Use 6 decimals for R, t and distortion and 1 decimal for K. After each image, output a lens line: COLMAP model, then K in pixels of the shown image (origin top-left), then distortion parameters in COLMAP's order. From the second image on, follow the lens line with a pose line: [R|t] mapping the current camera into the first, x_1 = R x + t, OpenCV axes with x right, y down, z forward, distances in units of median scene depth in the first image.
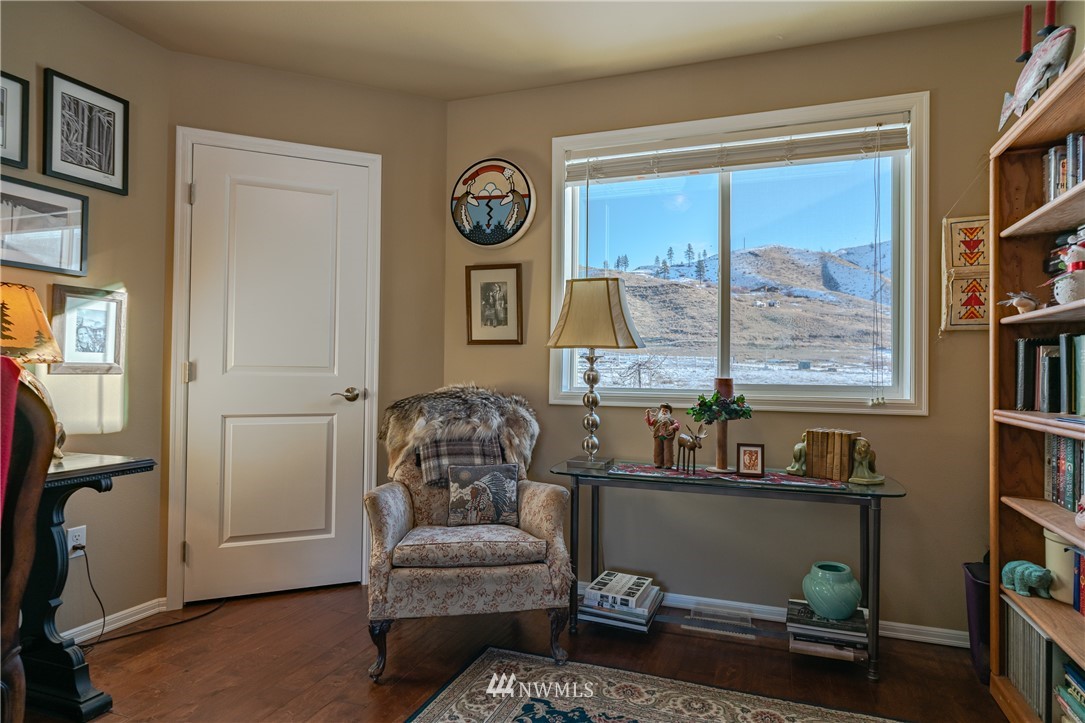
lens RADIAL K [[632.3, 0, 545.8], [0, 632.3, 353.3], [0, 0, 1]] dist [0.006738, -0.001382]
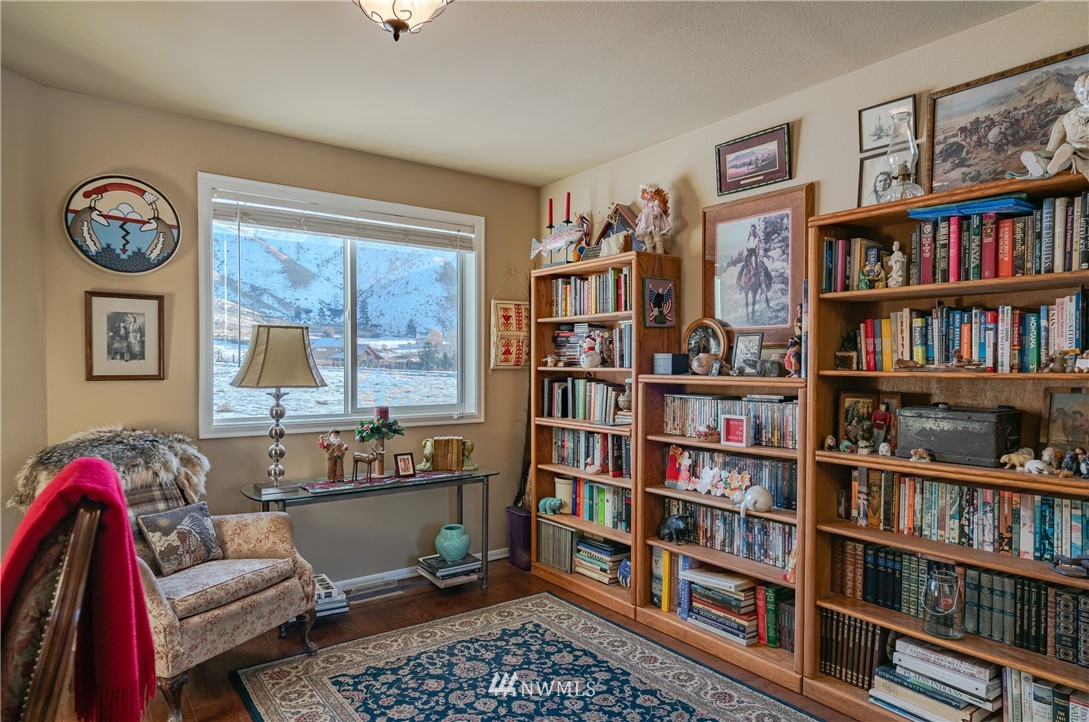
lens RADIAL K [[634.6, 0, 561.3], [0, 634.6, 364.8], [0, 0, 1]] dist [0.006738, -0.001382]
pose [[0.548784, -0.007417, 0.835931, -0.611482], [-0.017068, 0.999653, 0.020074, -0.079345], [-0.835790, -0.025284, 0.548467, -0.040134]]
